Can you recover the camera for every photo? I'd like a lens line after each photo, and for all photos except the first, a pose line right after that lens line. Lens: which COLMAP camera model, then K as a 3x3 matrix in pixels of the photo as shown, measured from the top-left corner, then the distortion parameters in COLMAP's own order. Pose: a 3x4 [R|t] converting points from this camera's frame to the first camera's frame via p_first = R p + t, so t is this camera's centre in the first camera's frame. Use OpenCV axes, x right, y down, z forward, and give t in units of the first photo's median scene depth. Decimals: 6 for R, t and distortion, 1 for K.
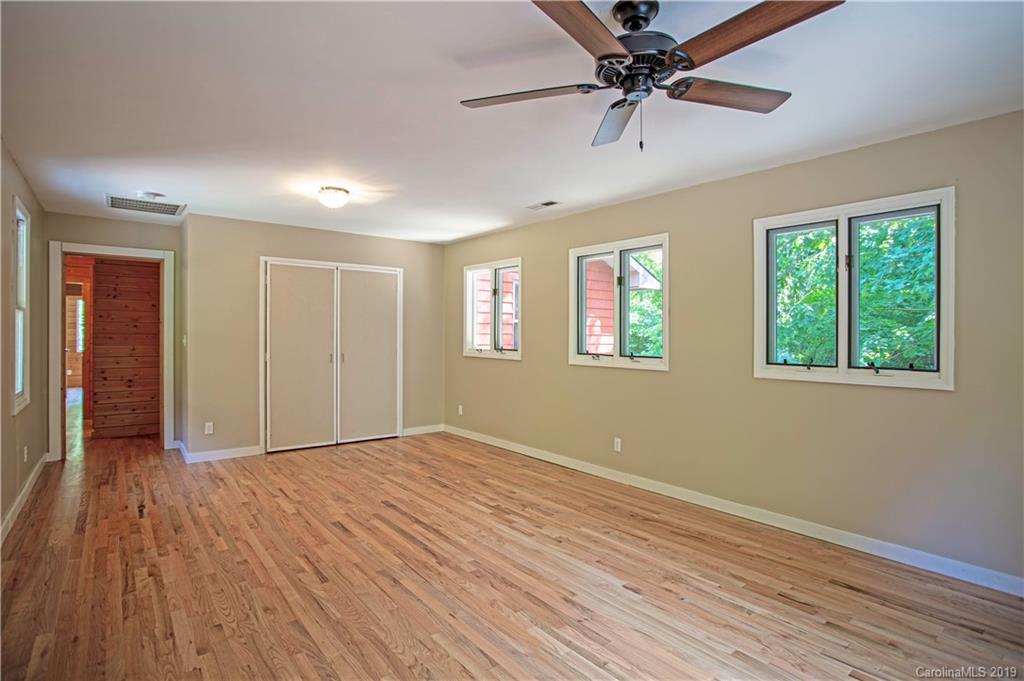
lens RADIAL K [[502.2, 0, 509.2], [0, 502.2, 339.2], [0, 0, 1]] dist [-0.072237, 0.031652]
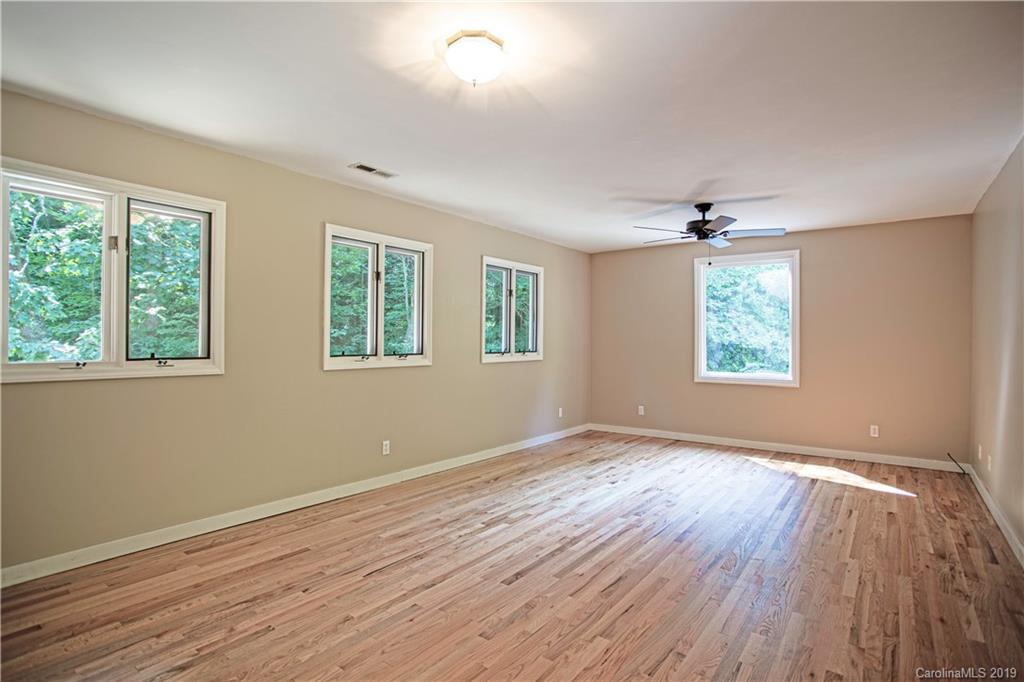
lens RADIAL K [[540.8, 0, 512.0], [0, 540.8, 341.0], [0, 0, 1]] dist [-0.049475, 0.040253]
pose [[-0.261493, -0.018614, 0.965026, -0.975134], [-0.013086, 0.999790, 0.015739, -0.009605], [-0.965117, -0.008513, -0.261682, 1.223307]]
